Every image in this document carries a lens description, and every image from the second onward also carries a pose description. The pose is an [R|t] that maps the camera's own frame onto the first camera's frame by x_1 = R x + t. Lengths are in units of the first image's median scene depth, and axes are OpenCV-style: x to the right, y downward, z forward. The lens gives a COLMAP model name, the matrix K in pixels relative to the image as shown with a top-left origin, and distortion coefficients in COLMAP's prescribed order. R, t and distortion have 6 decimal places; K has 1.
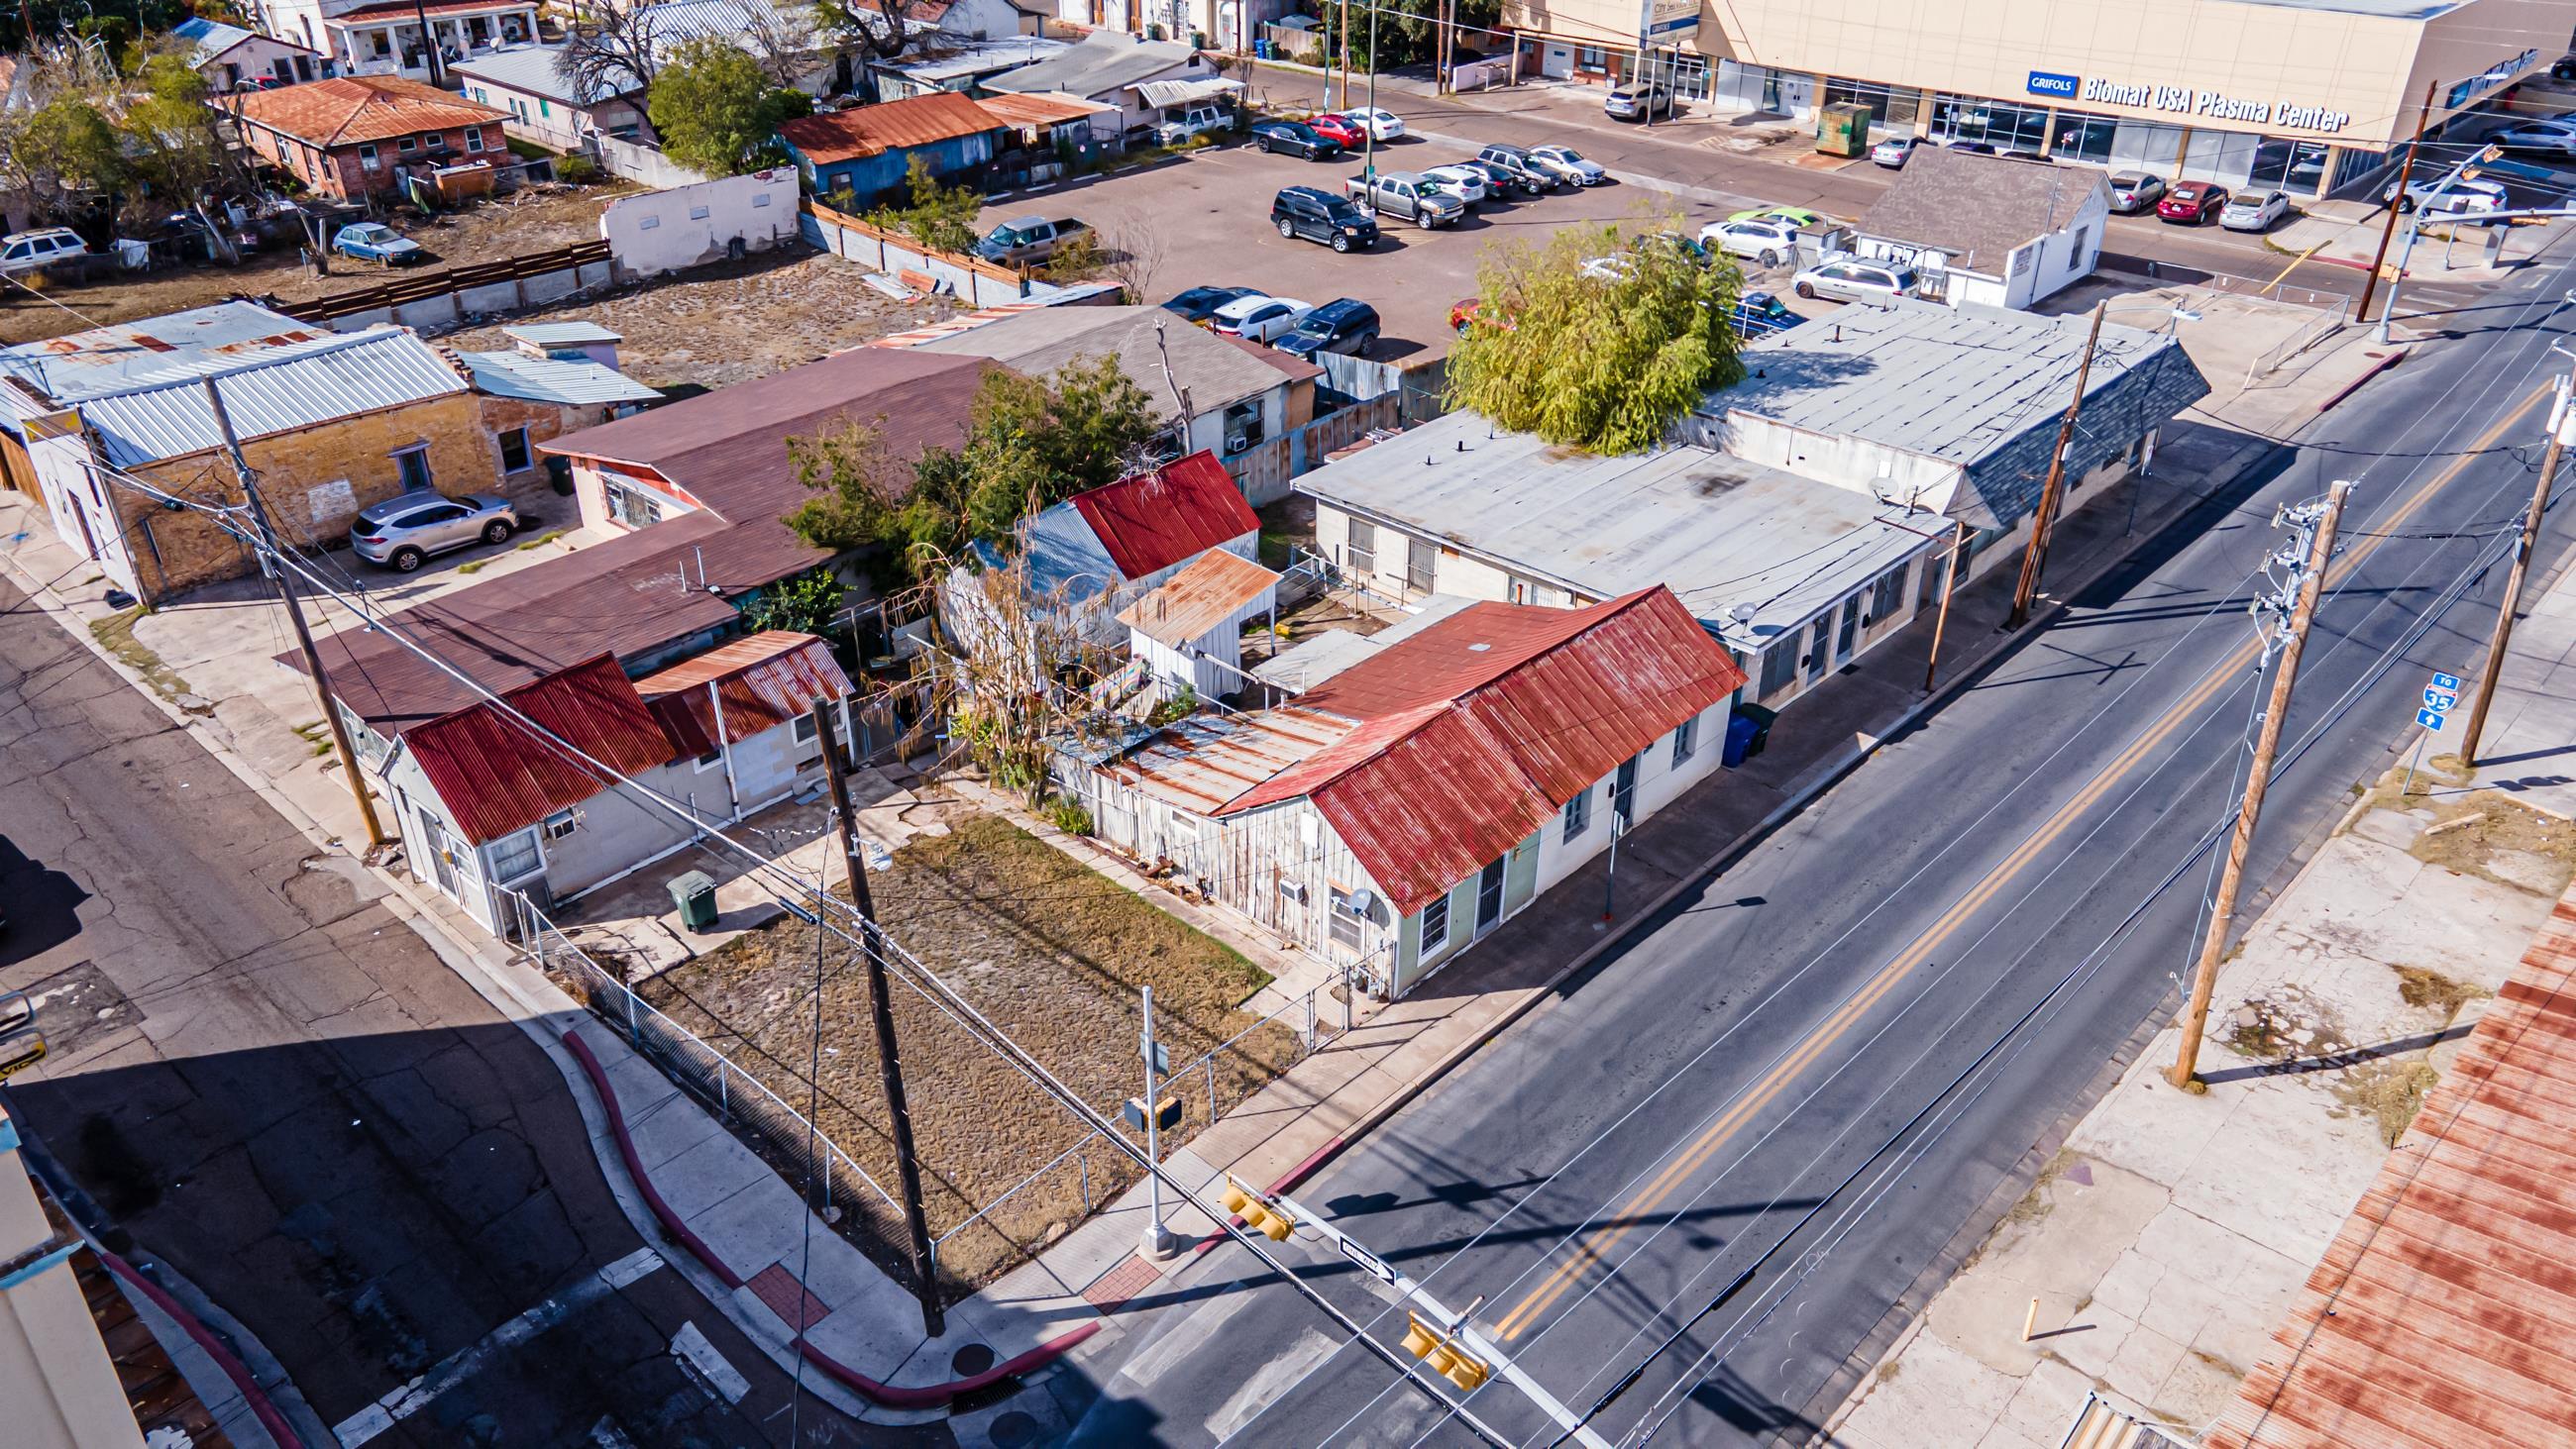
lens RADIAL K [[1886.4, 0, 1285.2], [0, 1886.4, 716.9], [0, 0, 1]] dist [0.012800, 0.055434]
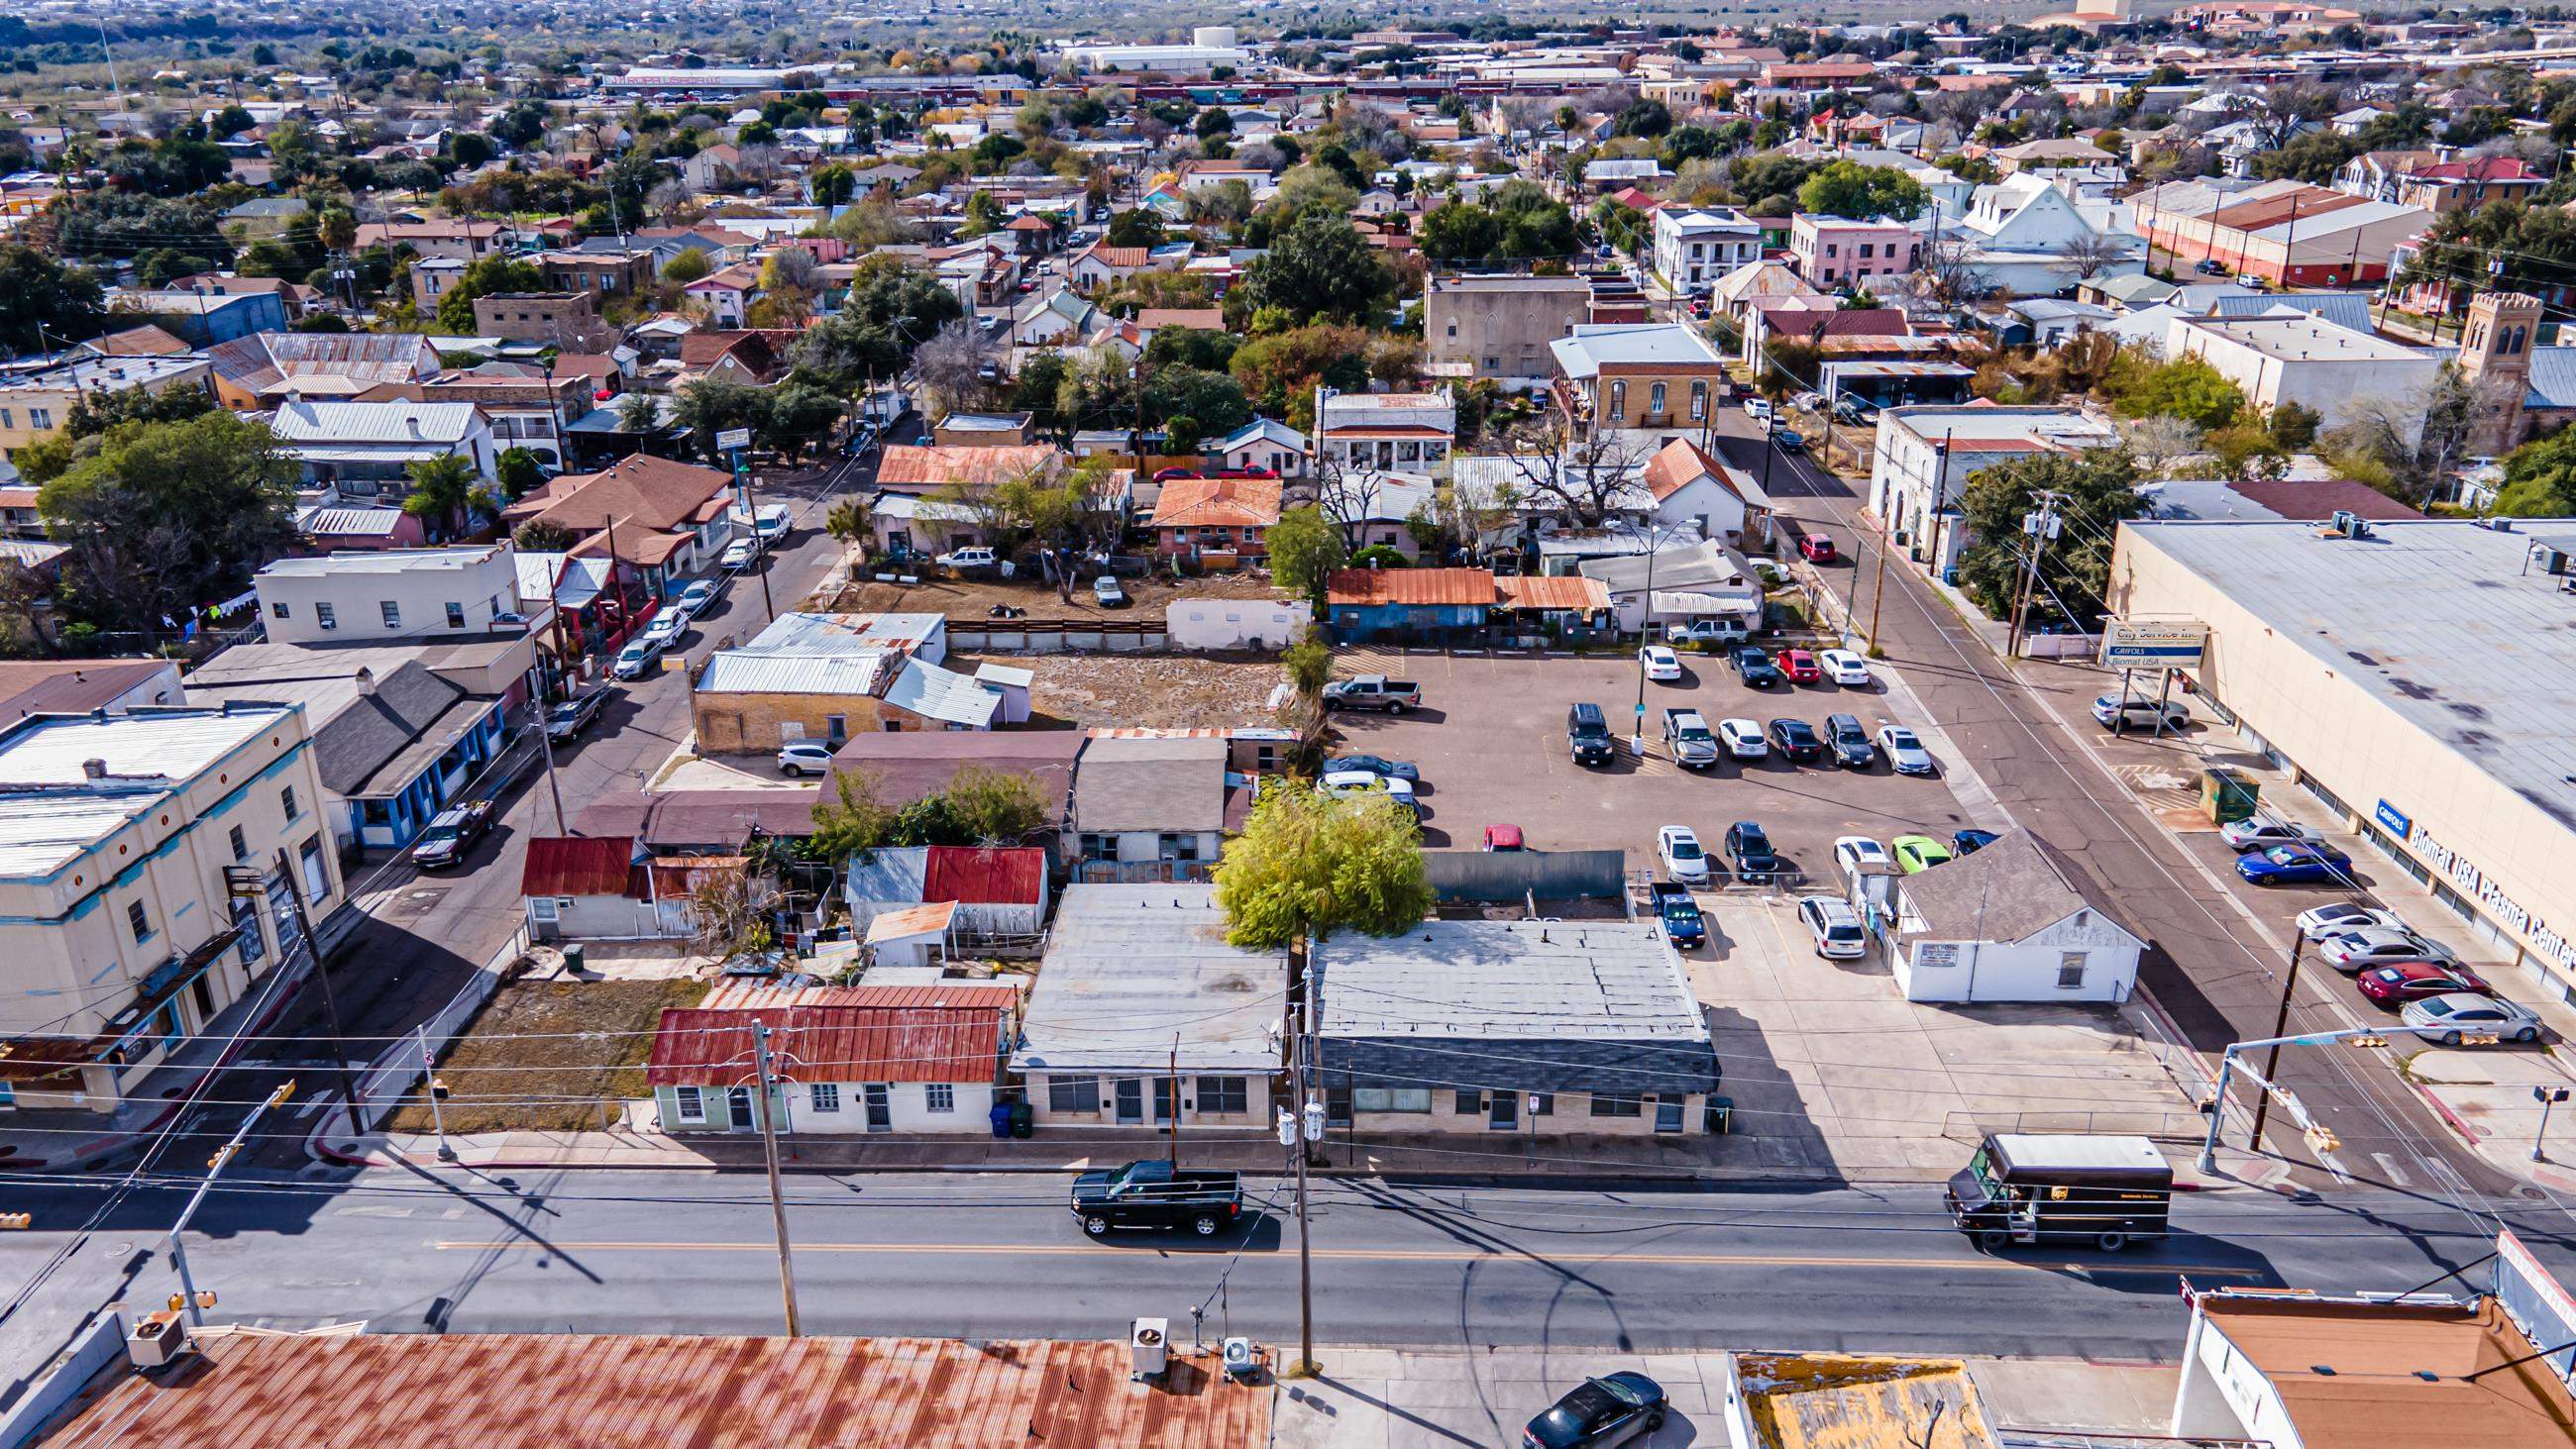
lens RADIAL K [[1871.8, 0, 1288.0], [0, 1871.8, 724.5], [0, 0, 1]] dist [0.045466, 0.006496]
pose [[0.663845, 0.270871, -0.697093, 0.822004], [-0.363755, 0.931366, 0.015497, -0.237725], [0.653447, 0.243283, 0.716813, -0.020094]]
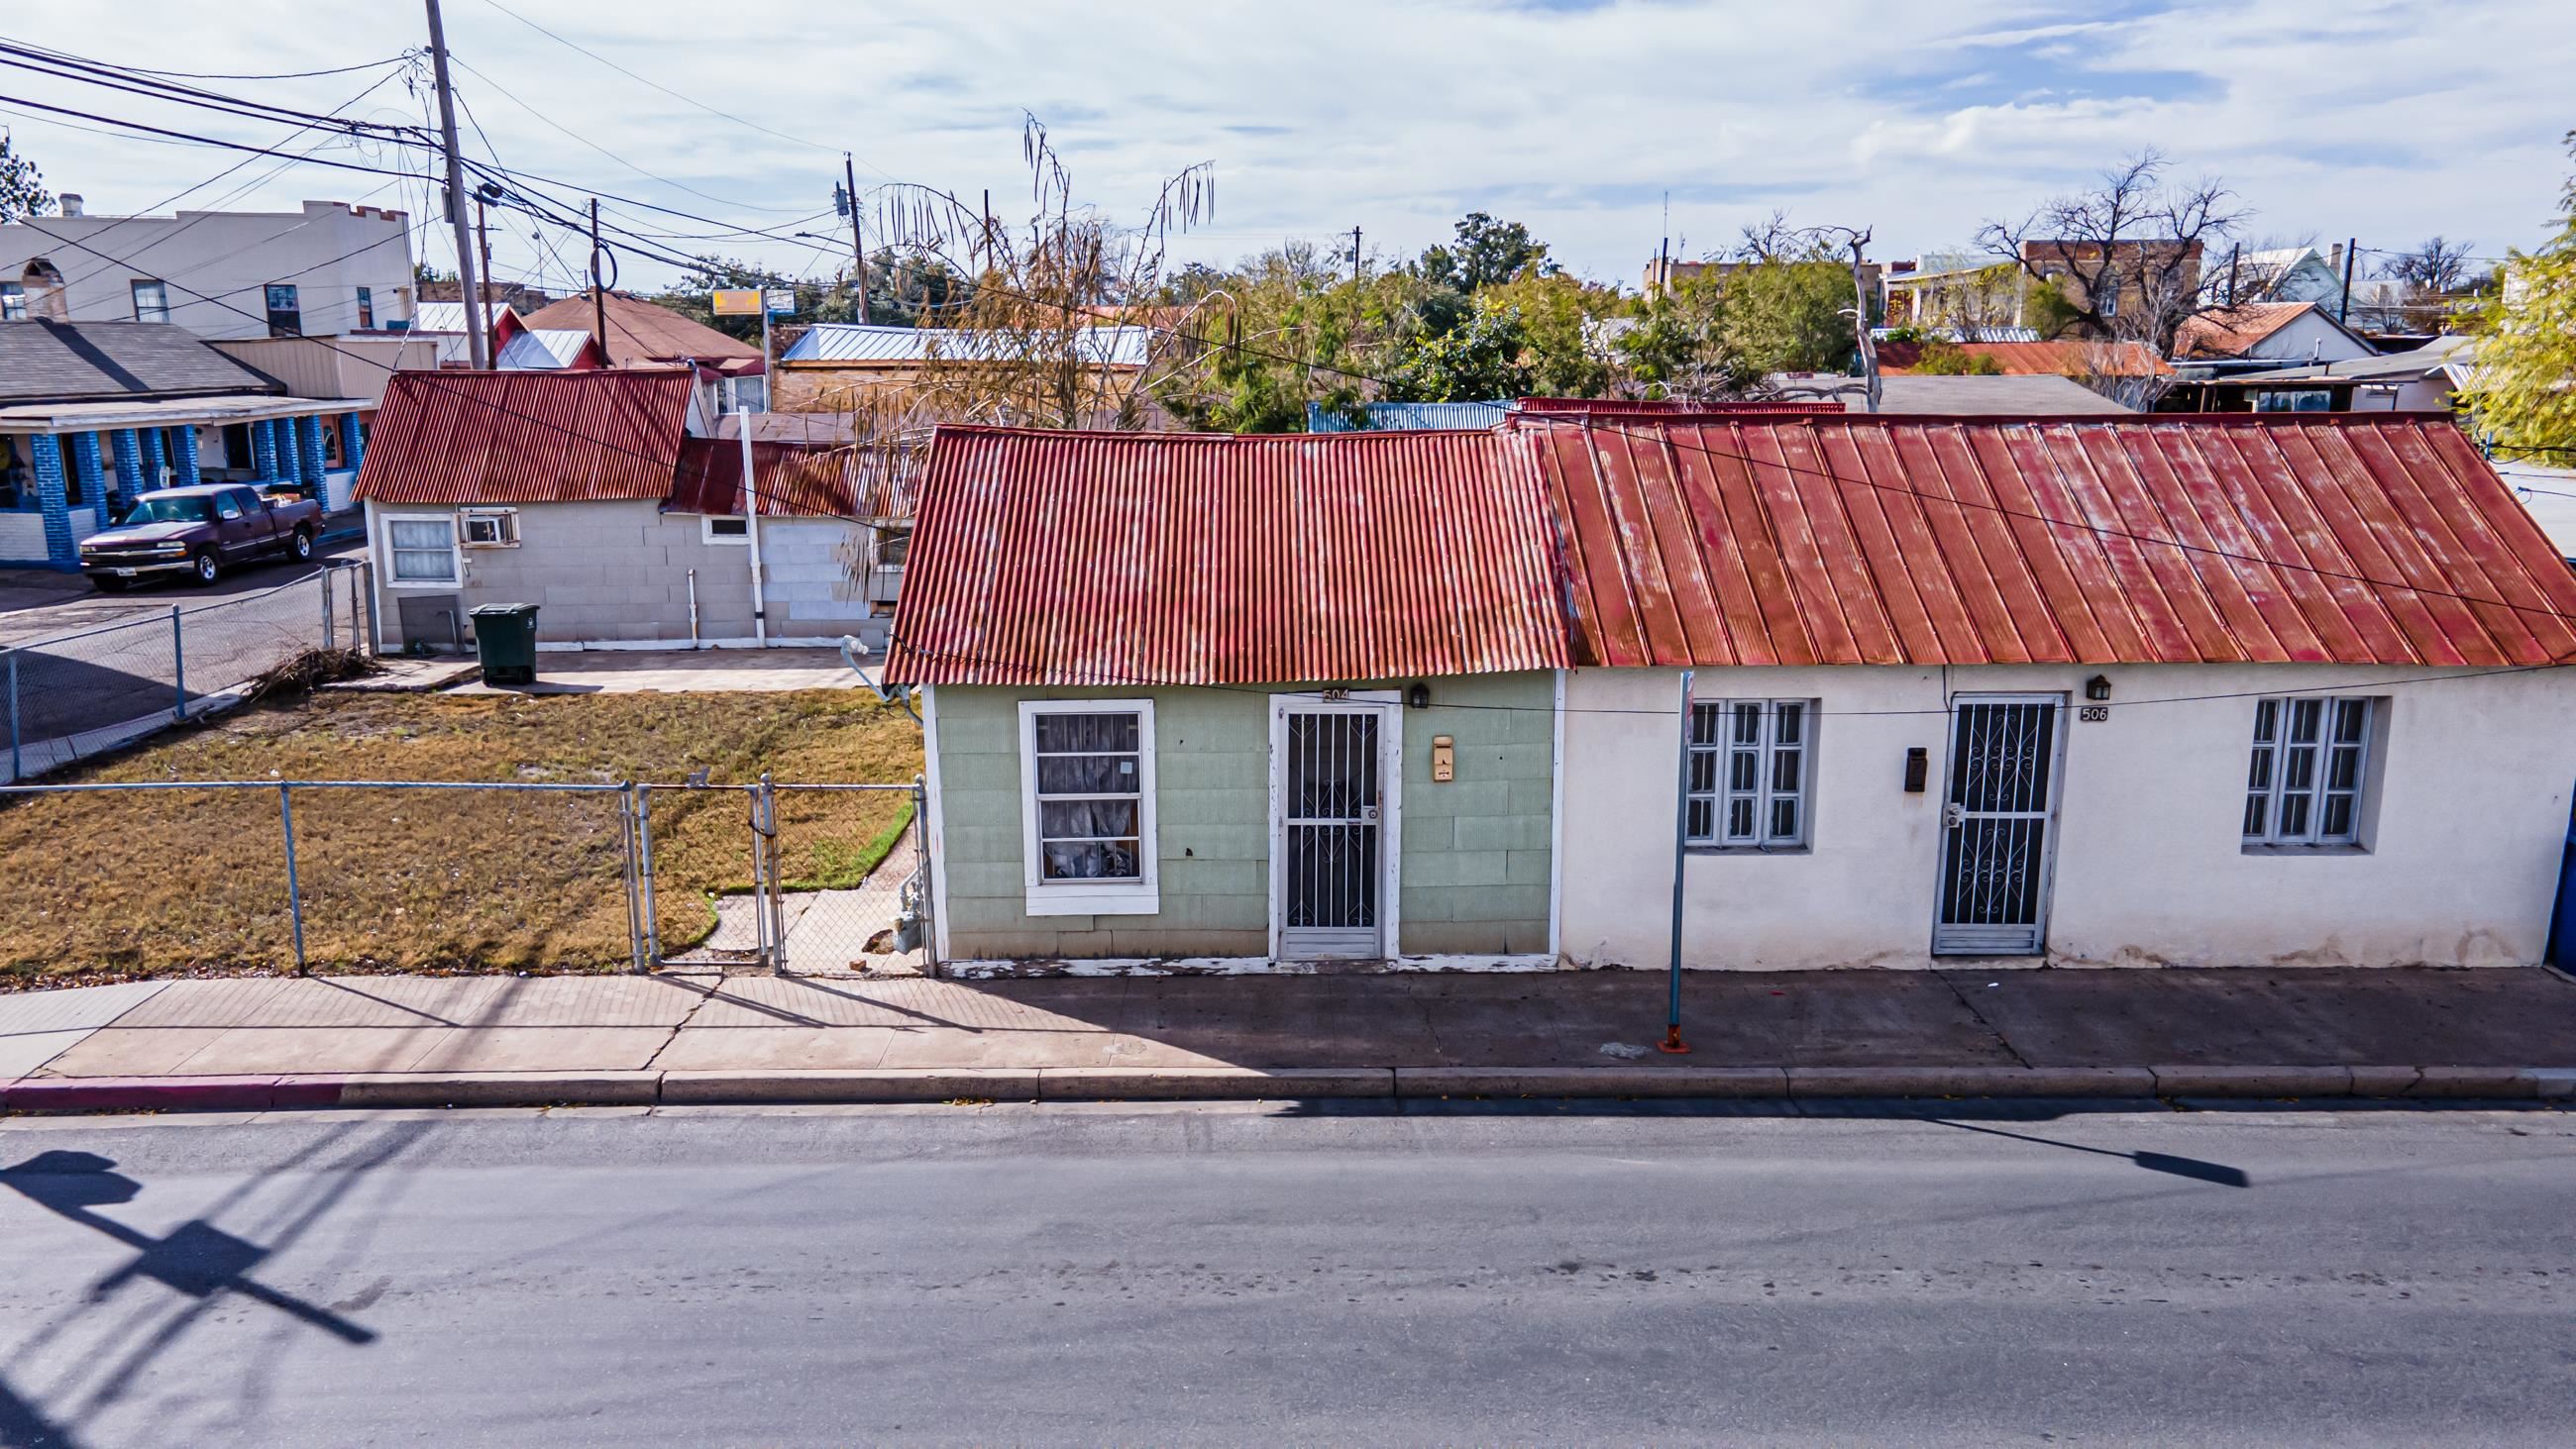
lens RADIAL K [[1871.8, 0, 1288.0], [0, 1871.8, 724.5], [0, 0, 1]] dist [0.045466, 0.006496]
pose [[0.694471, 0.145299, -0.704697, 0.182079], [-0.356193, 0.920394, -0.161251, 0.069438], [0.625169, 0.362993, 0.690941, 0.374139]]
